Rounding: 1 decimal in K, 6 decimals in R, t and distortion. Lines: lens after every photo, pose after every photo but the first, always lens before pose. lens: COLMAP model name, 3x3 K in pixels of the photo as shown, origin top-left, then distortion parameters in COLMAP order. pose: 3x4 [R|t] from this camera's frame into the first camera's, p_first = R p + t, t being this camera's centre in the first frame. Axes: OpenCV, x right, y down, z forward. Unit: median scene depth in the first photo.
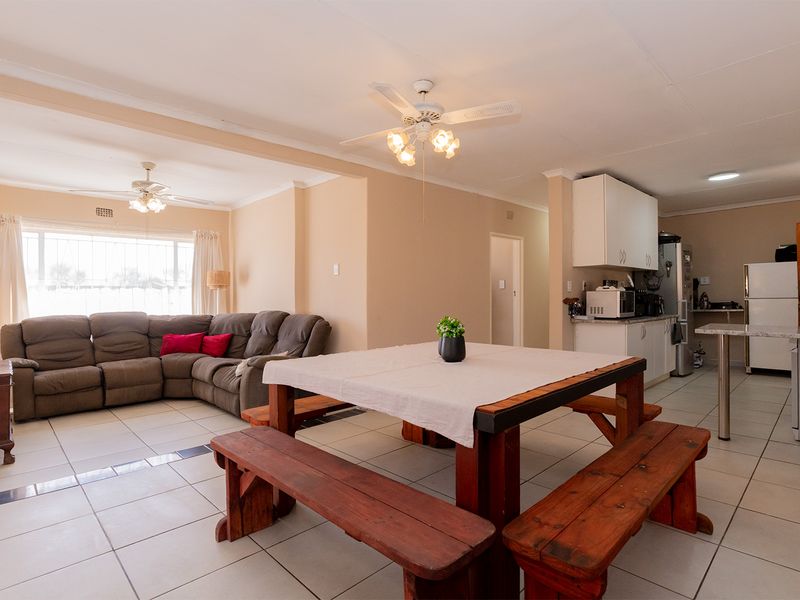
lens RADIAL K [[427.6, 0, 400.8], [0, 427.6, 297.8], [0, 0, 1]] dist [-0.002124, -0.001464]
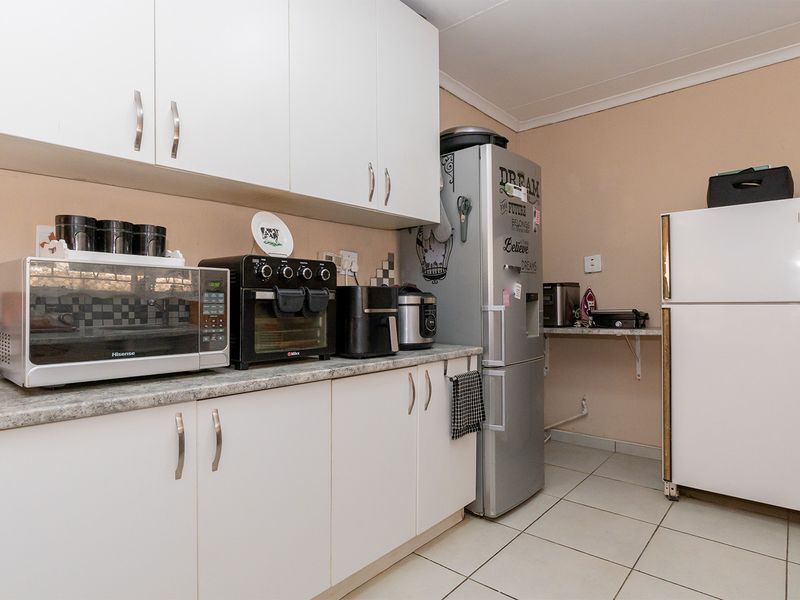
lens RADIAL K [[502.3, 0, 398.6], [0, 502.3, 301.5], [0, 0, 1]] dist [0.000294, -0.000391]
pose [[0.993057, 0.007607, 0.117388, 0.525911], [-0.007173, 0.999966, -0.004122, 0.004038], [-0.117415, 0.003251, 0.993078, 0.588650]]
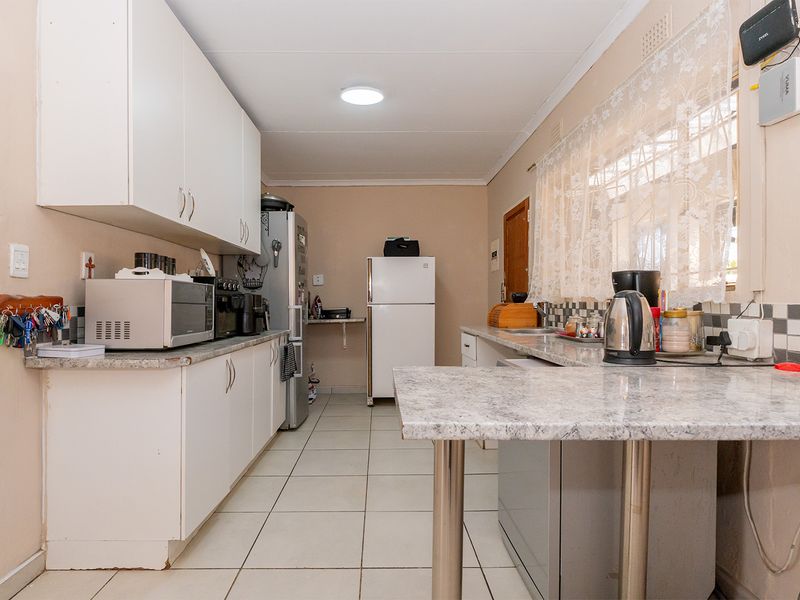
lens RADIAL K [[444.1, 0, 395.9], [0, 444.1, 302.3], [0, 0, 1]] dist [0.002516, -0.000035]
pose [[0.670147, 0.009884, 0.742163, 0.279070], [-0.002825, 0.999938, -0.010767, 0.007031], [-0.742223, 0.005119, 0.670133, 0.460085]]
